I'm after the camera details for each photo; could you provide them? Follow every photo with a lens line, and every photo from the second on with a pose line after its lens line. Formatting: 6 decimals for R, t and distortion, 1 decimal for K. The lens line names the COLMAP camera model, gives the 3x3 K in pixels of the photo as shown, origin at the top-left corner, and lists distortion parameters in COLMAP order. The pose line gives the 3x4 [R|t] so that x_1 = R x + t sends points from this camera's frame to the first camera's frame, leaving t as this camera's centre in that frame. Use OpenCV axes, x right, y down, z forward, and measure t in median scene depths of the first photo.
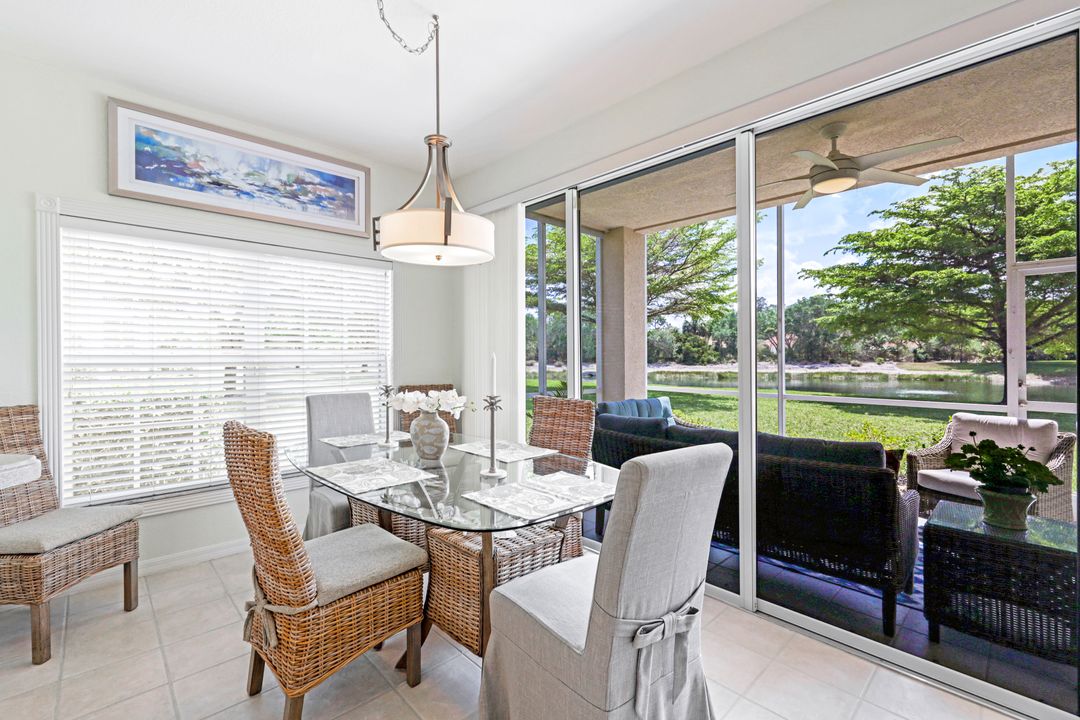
lens RADIAL K [[470.1, 0, 536.4], [0, 470.1, 356.2], [0, 0, 1]] dist [-0.000195, -0.000107]
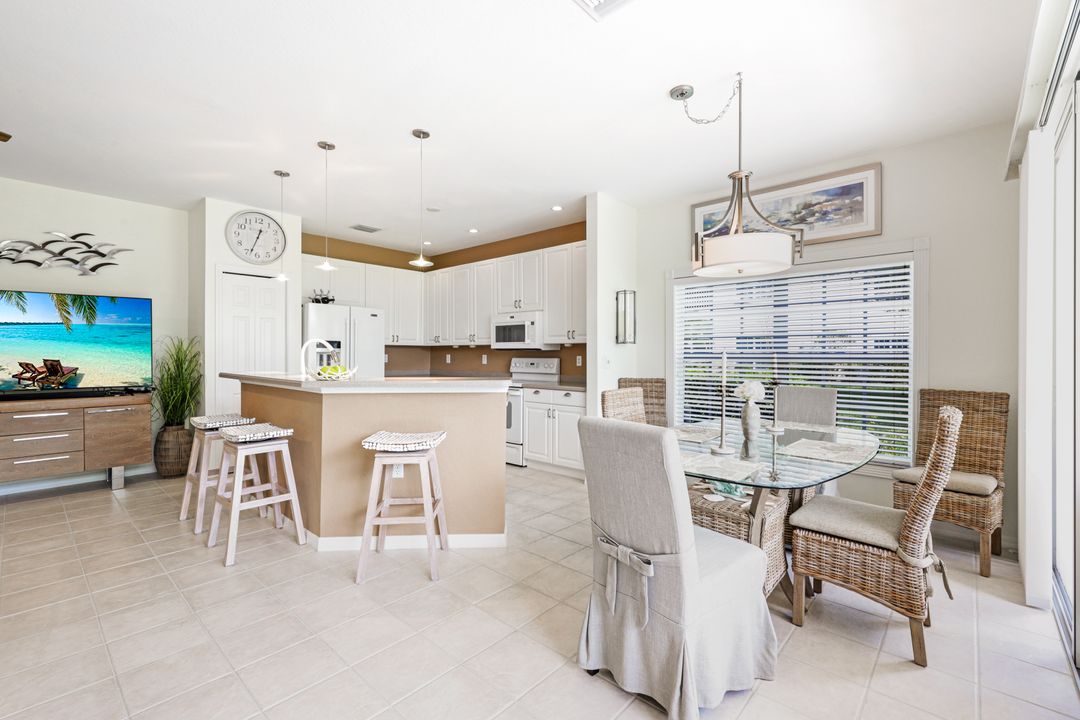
lens RADIAL K [[467.9, 0, 551.4], [0, 467.9, 356.0], [0, 0, 1]] dist [0.003562, 0.000211]
pose [[0.089532, 0.005533, -0.995969, 0.563960], [-0.011592, 0.999923, 0.004513, 0.004948], [0.995917, 0.011141, 0.089589, 0.240678]]
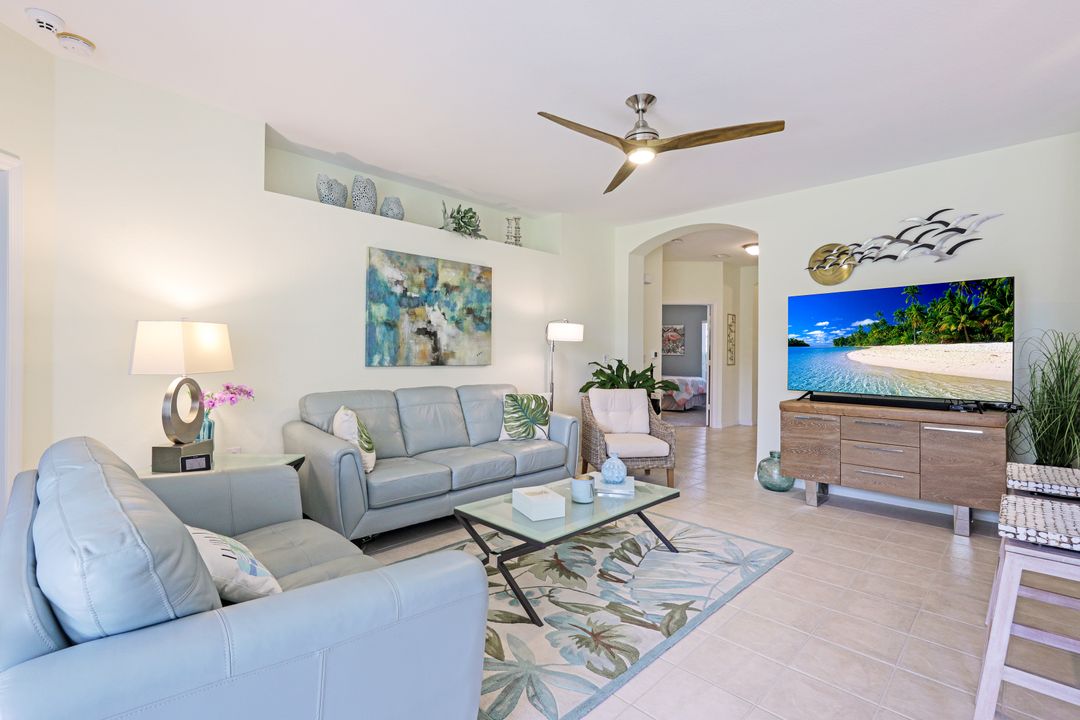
lens RADIAL K [[496.5, 0, 535.3], [0, 496.5, 356.4], [0, 0, 1]] dist [0.000655, 0.000028]
pose [[-0.999561, -0.006942, -0.028800, 0.121770], [-0.007390, 0.999853, 0.015498, 0.009049], [0.028688, 0.015704, -0.999465, 0.178970]]
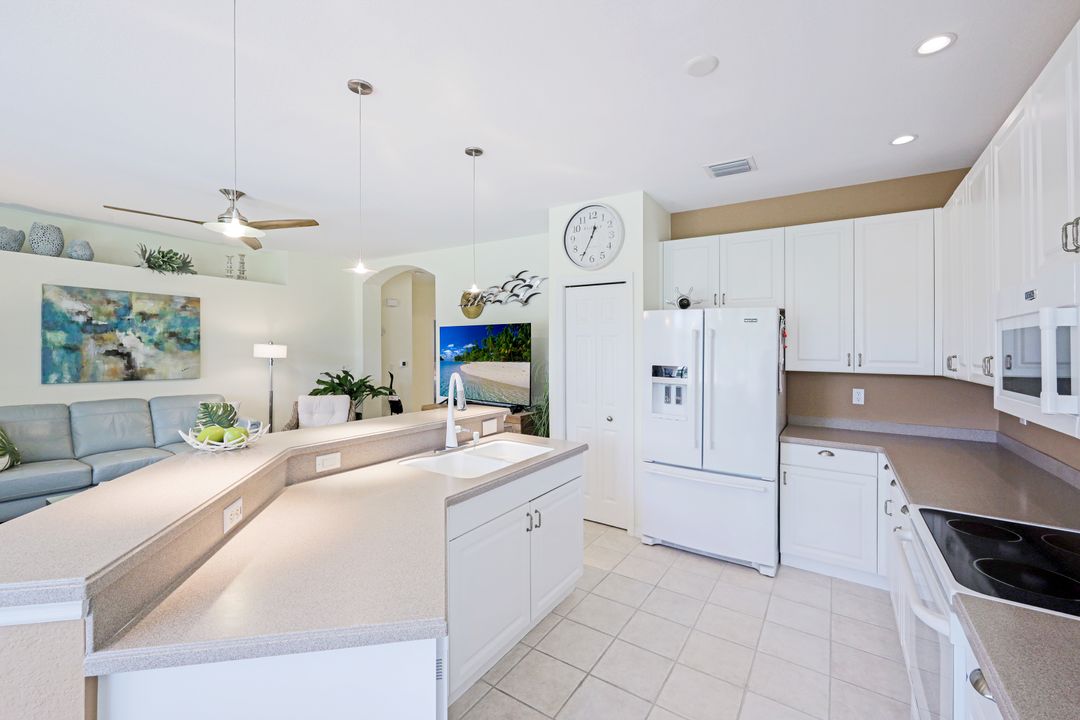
lens RADIAL K [[449.8, 0, 536.9], [0, 449.8, 356.2], [0, 0, 1]] dist [-0.000352, 0.000215]
pose [[-0.973594, -0.008625, -0.228123, -0.524539], [-0.014688, 0.999582, 0.024893, -0.069355], [0.227813, 0.027586, -0.973314, 0.513773]]
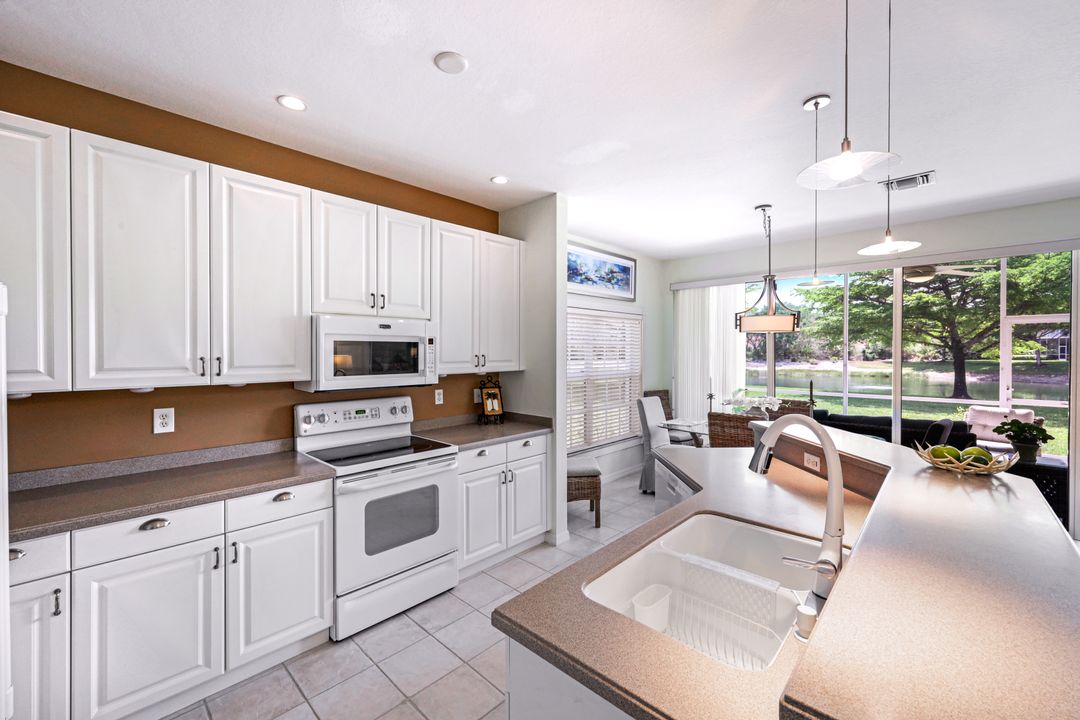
lens RADIAL K [[433.8, 0, 539.4], [0, 433.8, 355.6], [0, 0, 1]] dist [-0.000749, 0.000536]
pose [[0.998973, 0.000623, 0.045309, -0.773164], [-0.000770, 0.999994, 0.003239, -0.068586], [-0.045307, -0.003271, 0.998968, -0.514268]]
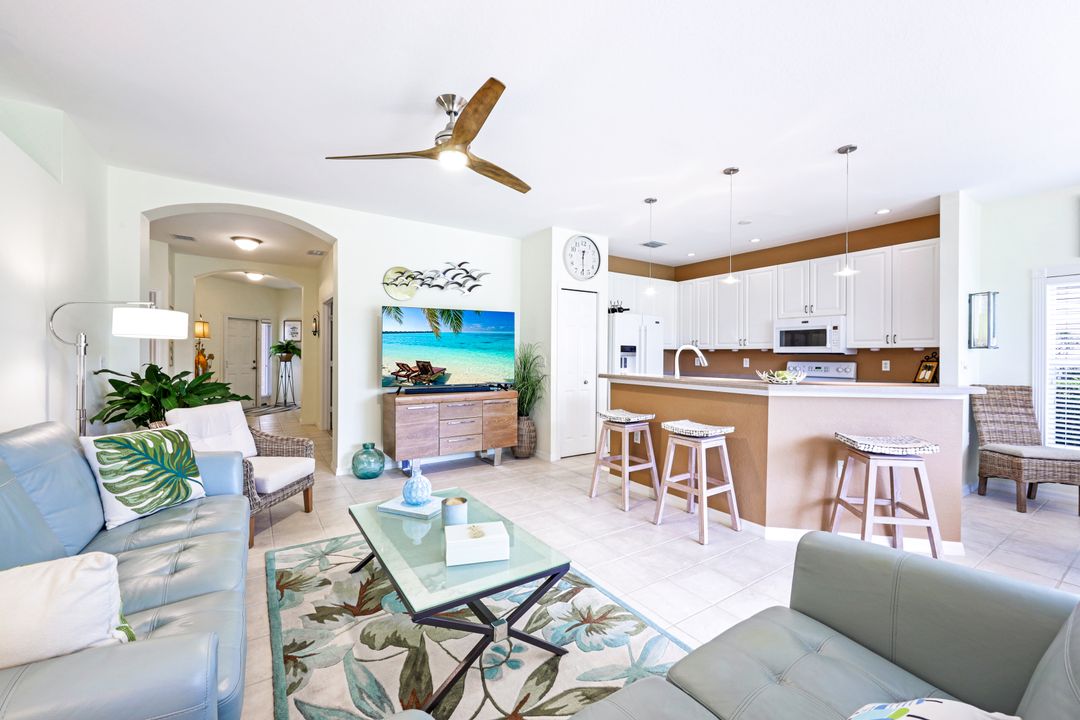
lens RADIAL K [[433.8, 0, 539.4], [0, 433.8, 355.6], [0, 0, 1]] dist [-0.000749, 0.000536]
pose [[-0.171056, 0.002613, -0.985258, 0.608482], [-0.014301, 0.999885, 0.005135, 0.003626], [0.985157, 0.014968, -0.170999, -0.389862]]
